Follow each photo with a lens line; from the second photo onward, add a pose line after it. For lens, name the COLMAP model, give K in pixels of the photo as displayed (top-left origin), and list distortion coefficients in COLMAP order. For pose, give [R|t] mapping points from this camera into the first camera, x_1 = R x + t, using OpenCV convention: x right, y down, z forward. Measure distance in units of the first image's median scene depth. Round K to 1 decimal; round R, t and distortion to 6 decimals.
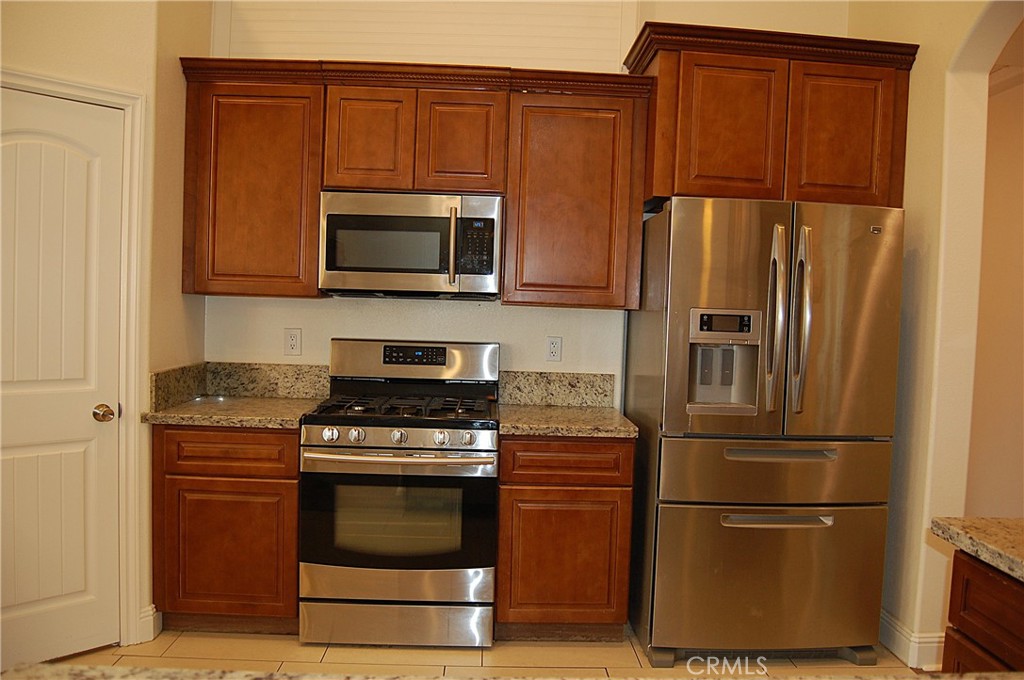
lens RADIAL K [[802.5, 0, 516.6], [0, 802.5, 338.5], [0, 0, 1]] dist [-0.072528, 0.002962]
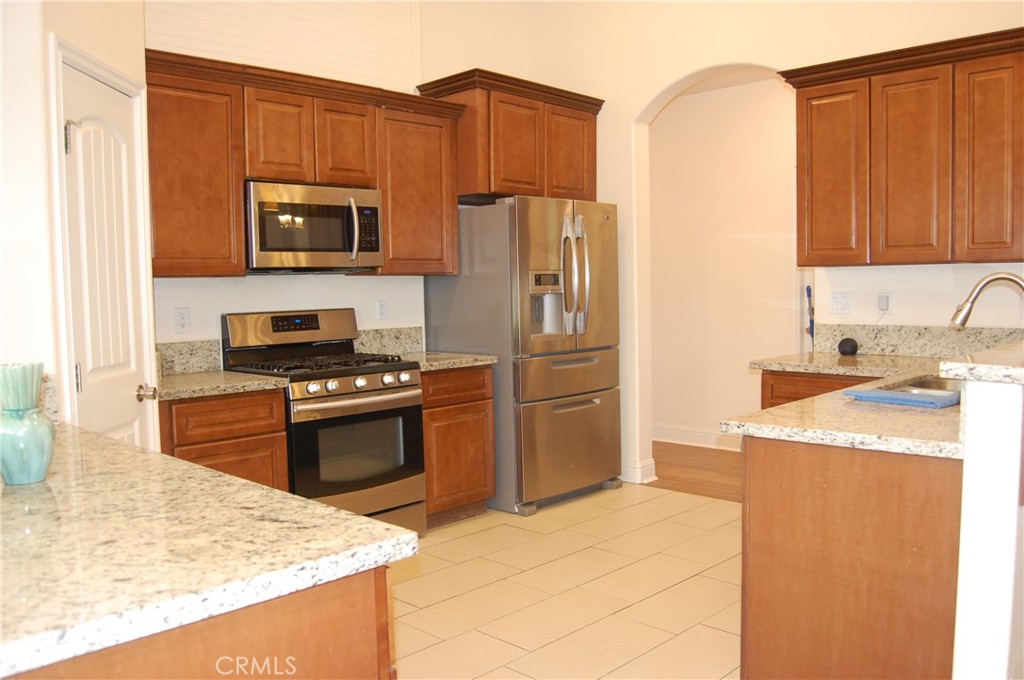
lens RADIAL K [[863.7, 0, 505.0], [0, 863.7, 340.0], [0, 0, 1]] dist [-0.074841, -0.000831]
pose [[0.726168, -0.092001, 0.681334, -0.828815], [0.072271, 0.995730, 0.057427, -0.004550], [-0.683708, 0.007539, 0.729717, -0.128589]]
